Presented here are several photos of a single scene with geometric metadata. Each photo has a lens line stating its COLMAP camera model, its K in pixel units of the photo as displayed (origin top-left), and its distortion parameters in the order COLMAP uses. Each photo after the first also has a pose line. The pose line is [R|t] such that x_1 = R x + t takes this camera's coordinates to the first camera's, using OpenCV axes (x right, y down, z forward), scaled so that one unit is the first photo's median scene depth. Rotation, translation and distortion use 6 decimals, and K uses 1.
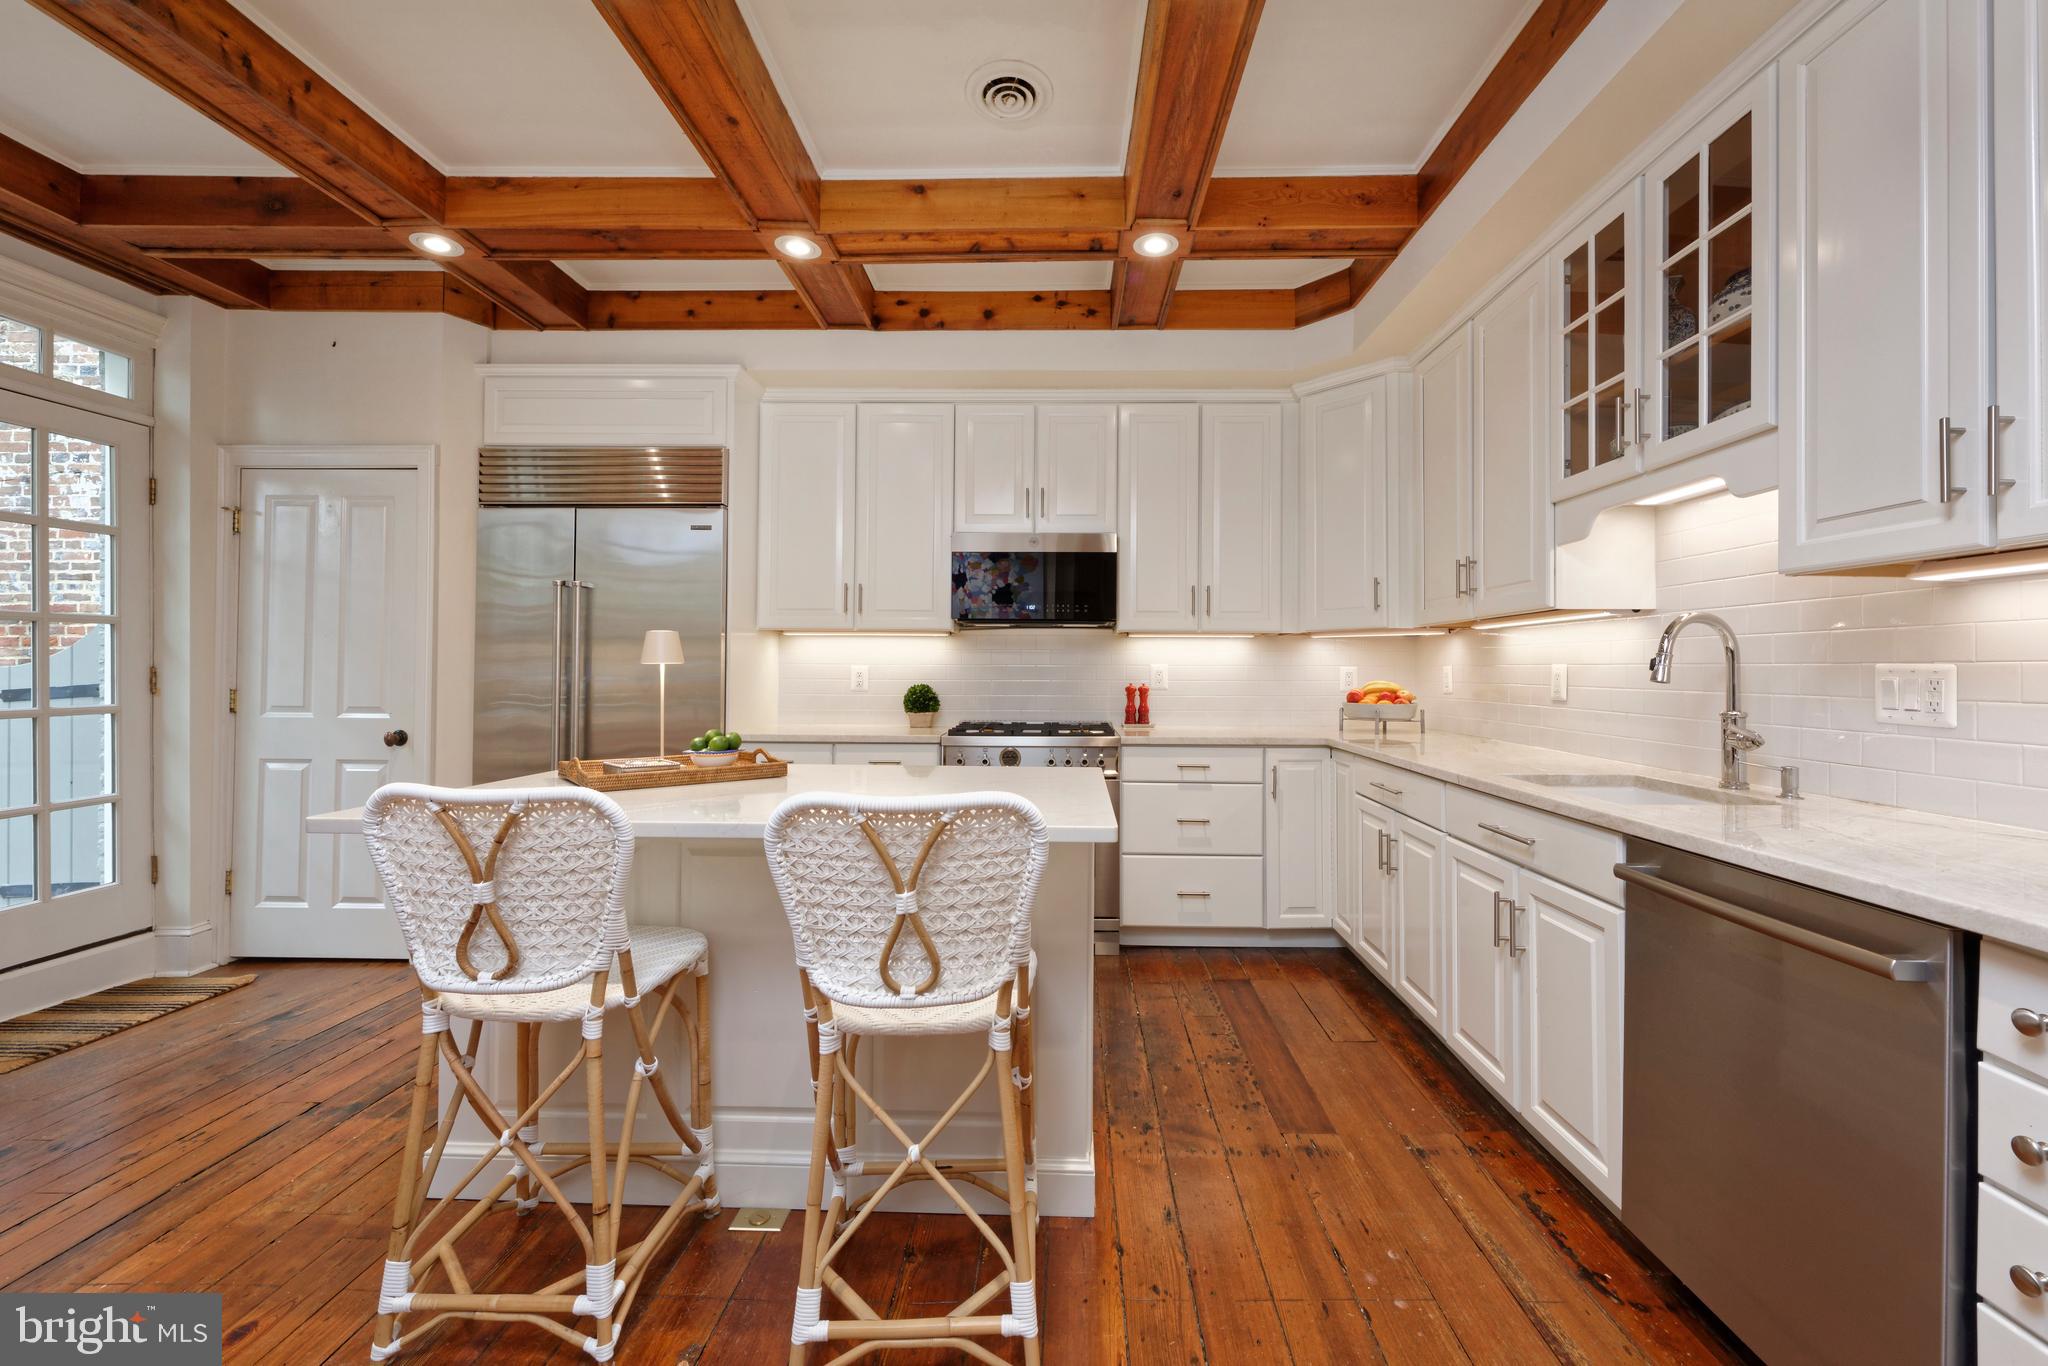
lens RADIAL K [[831.3, 0, 1057.7], [0, 831.3, 678.5], [0, 0, 1]] dist [0.001159, 0.000169]
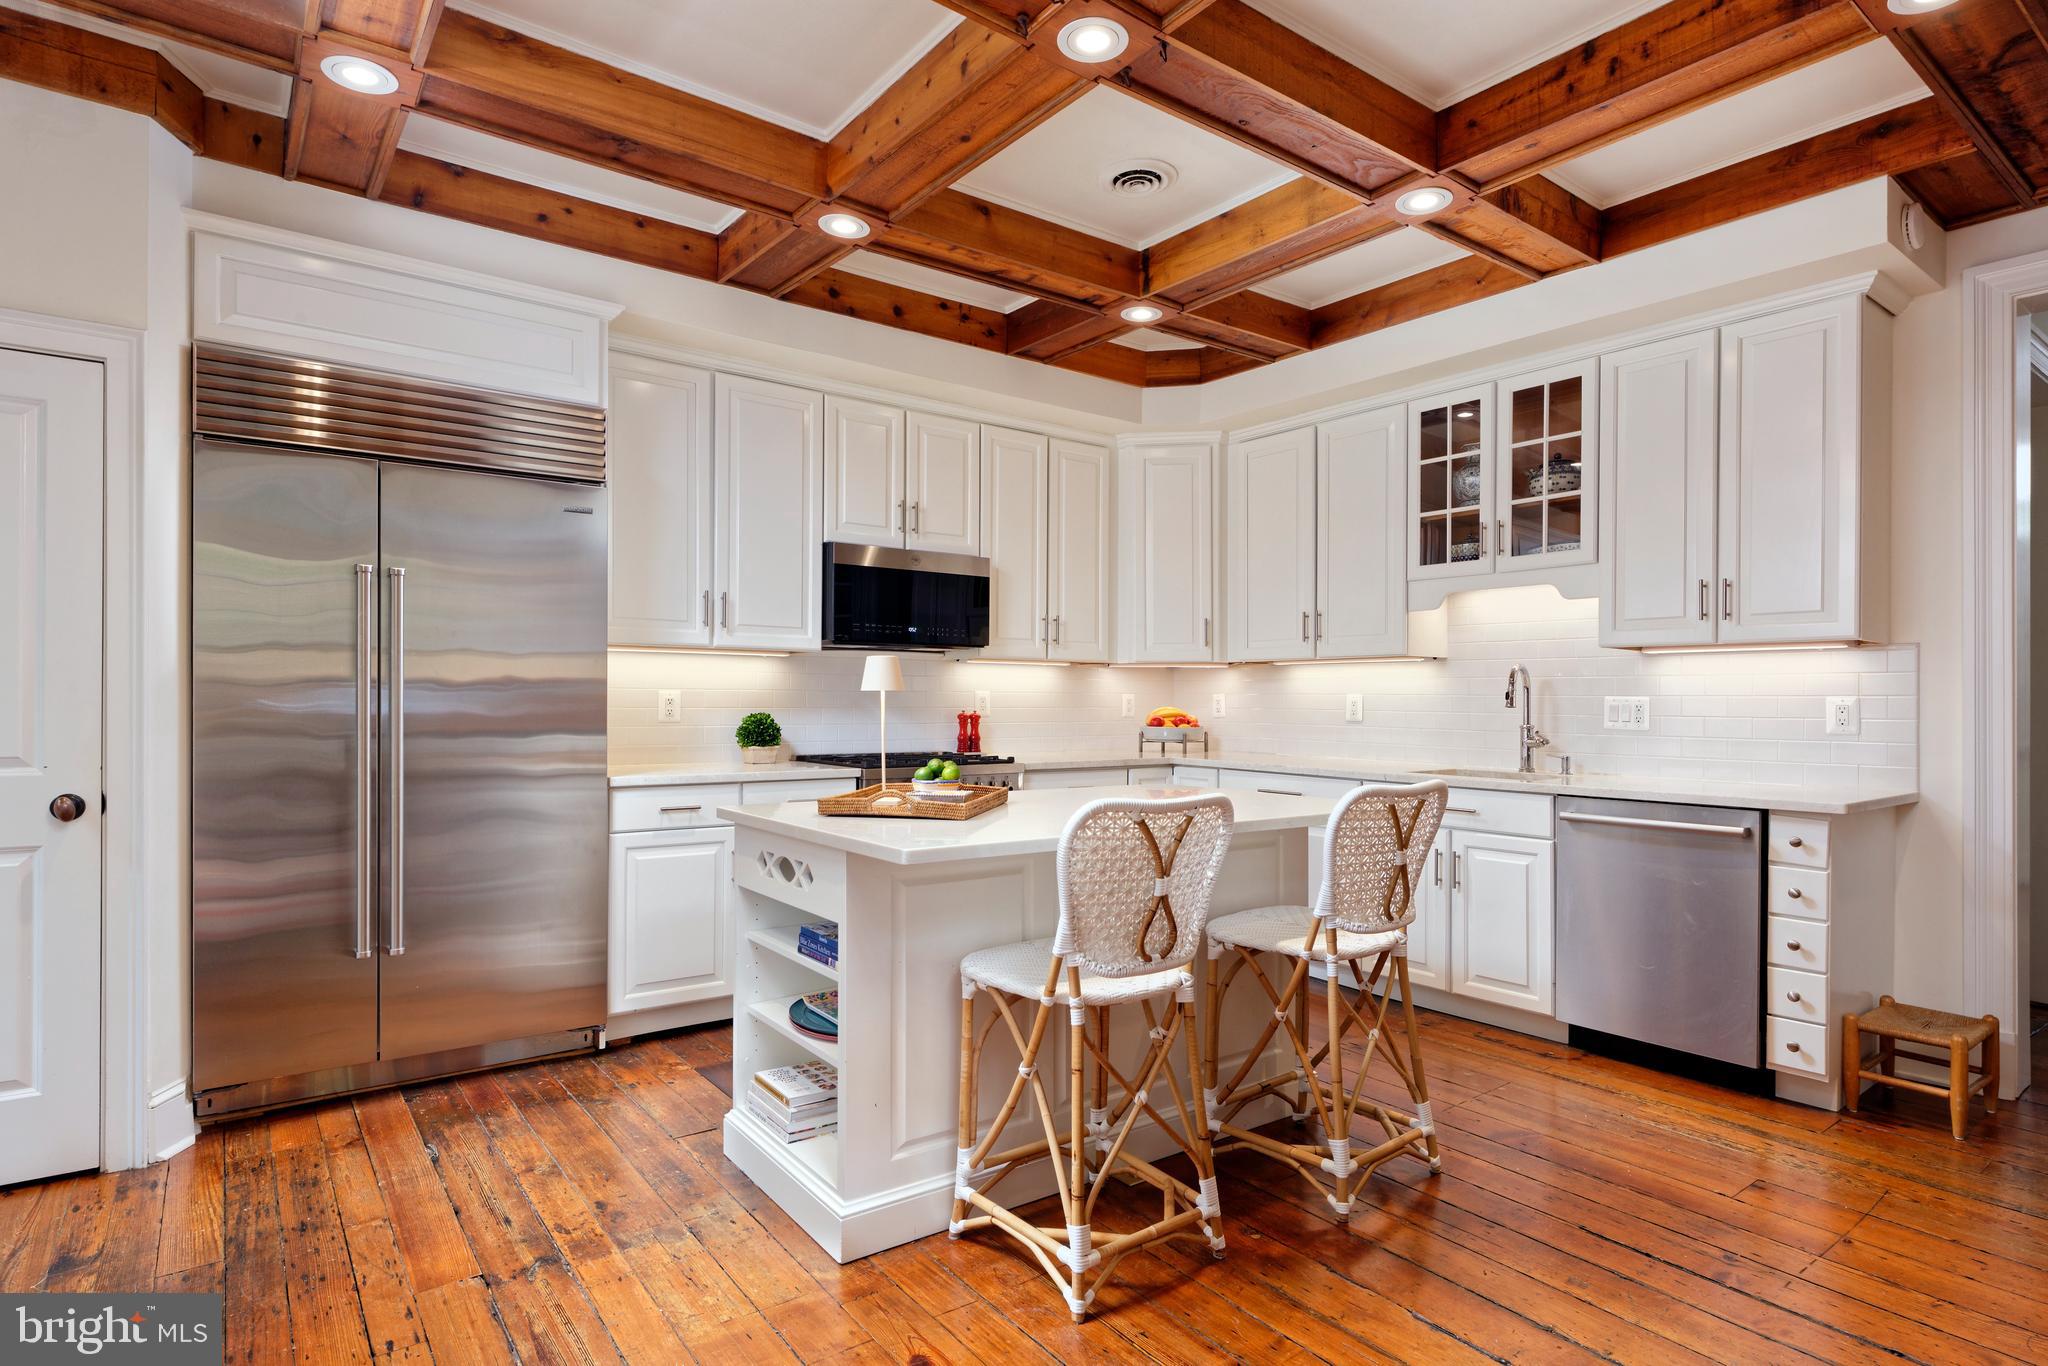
lens RADIAL K [[1062.1, 0, 1033.2], [0, 1062.1, 719.6], [0, 0, 1]] dist [-0.006165, -0.001381]
pose [[0.790950, -0.010350, 0.611793, -0.708740], [0.003723, 0.999920, 0.012104, 0.001874], [-0.611869, -0.007296, 0.790926, -0.028090]]
